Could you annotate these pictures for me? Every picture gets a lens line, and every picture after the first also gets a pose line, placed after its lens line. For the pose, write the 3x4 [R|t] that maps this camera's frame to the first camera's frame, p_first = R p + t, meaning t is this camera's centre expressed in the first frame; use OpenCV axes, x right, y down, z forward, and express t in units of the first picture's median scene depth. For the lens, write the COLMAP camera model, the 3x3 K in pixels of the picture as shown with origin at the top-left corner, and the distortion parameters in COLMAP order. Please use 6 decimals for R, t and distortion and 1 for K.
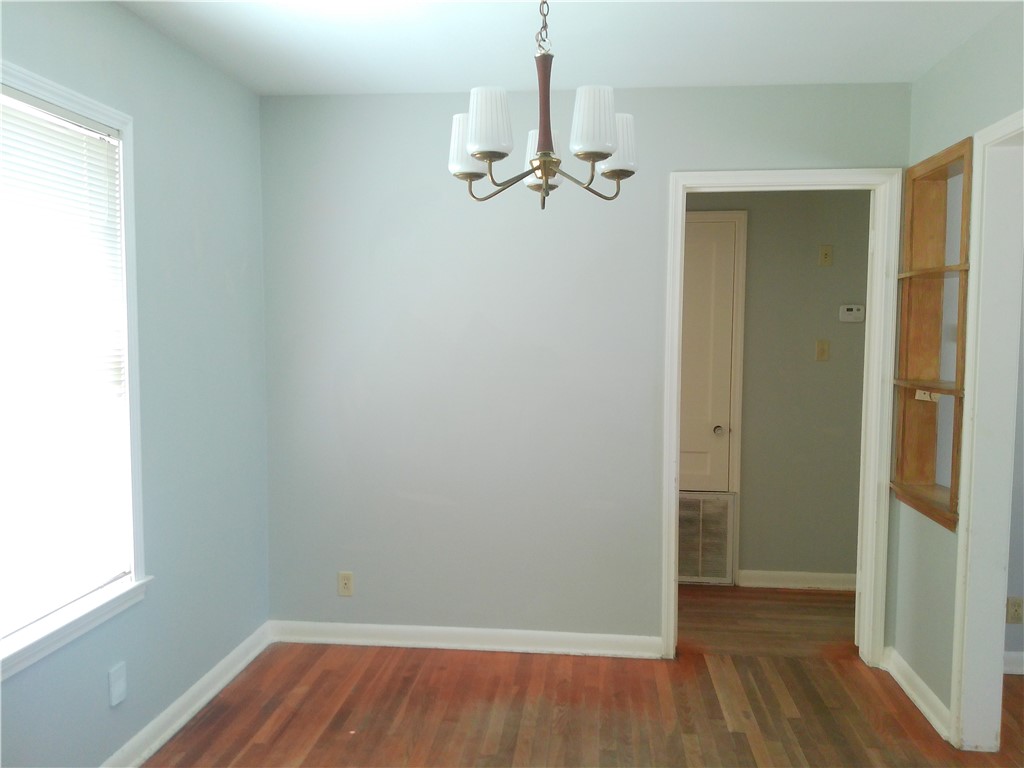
lens RADIAL K [[834.4, 0, 520.5], [0, 834.4, 386.5], [0, 0, 1]] dist [0.087632, -0.180228]
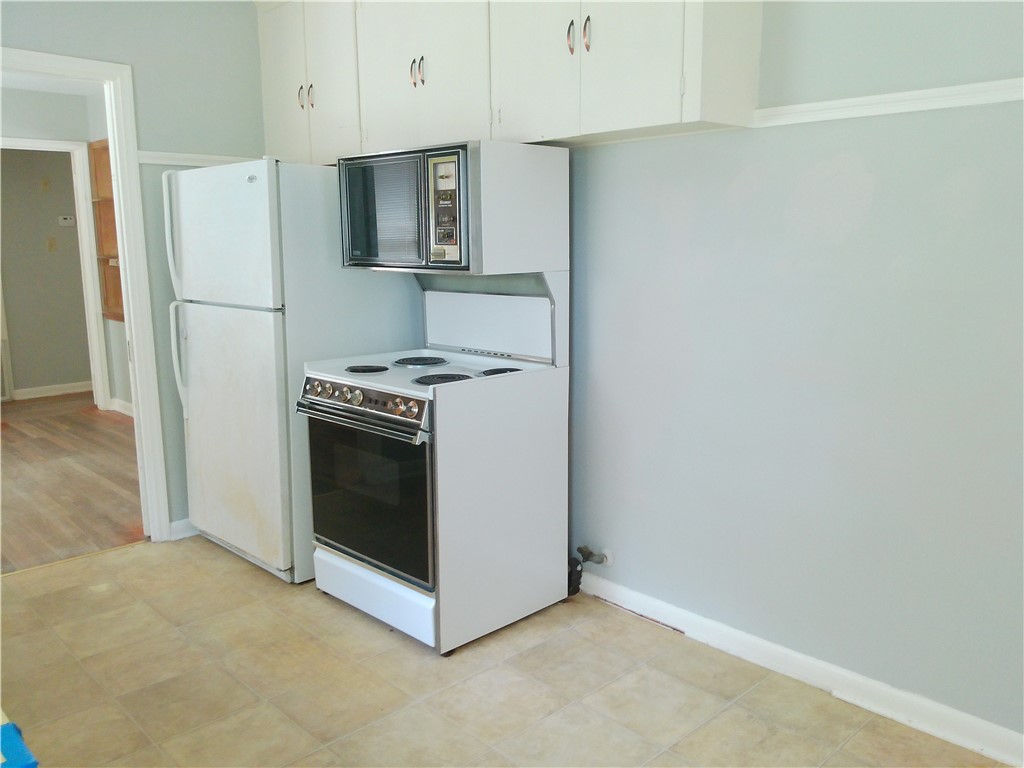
lens RADIAL K [[834.4, 0, 520.5], [0, 834.4, 386.5], [0, 0, 1]] dist [0.087632, -0.180228]
pose [[0.640528, -0.146662, 0.753800, -0.423572], [0.067339, 0.988539, 0.135114, 0.091099], [-0.764977, -0.035784, 0.643063, -0.968714]]
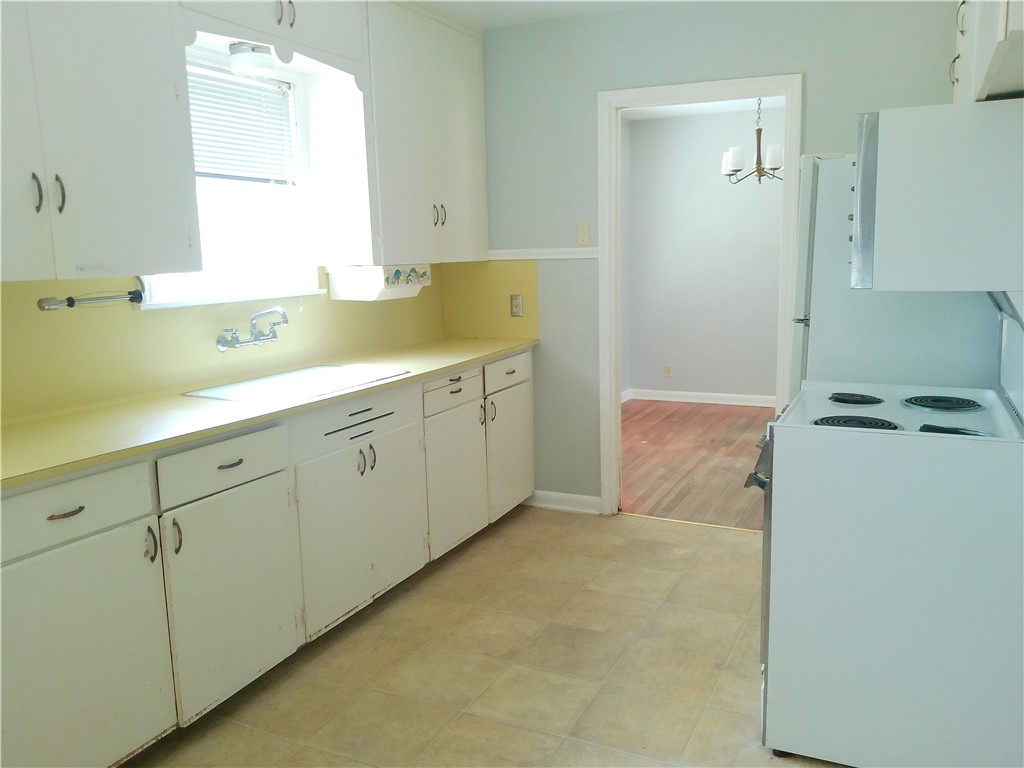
lens RADIAL K [[834.4, 0, 520.5], [0, 834.4, 386.5], [0, 0, 1]] dist [0.087632, -0.180228]
pose [[0.942571, 0.028974, -0.332748, 0.133450], [0.001570, 0.995835, 0.091161, 0.102611], [0.334003, -0.086448, 0.938599, -1.069387]]
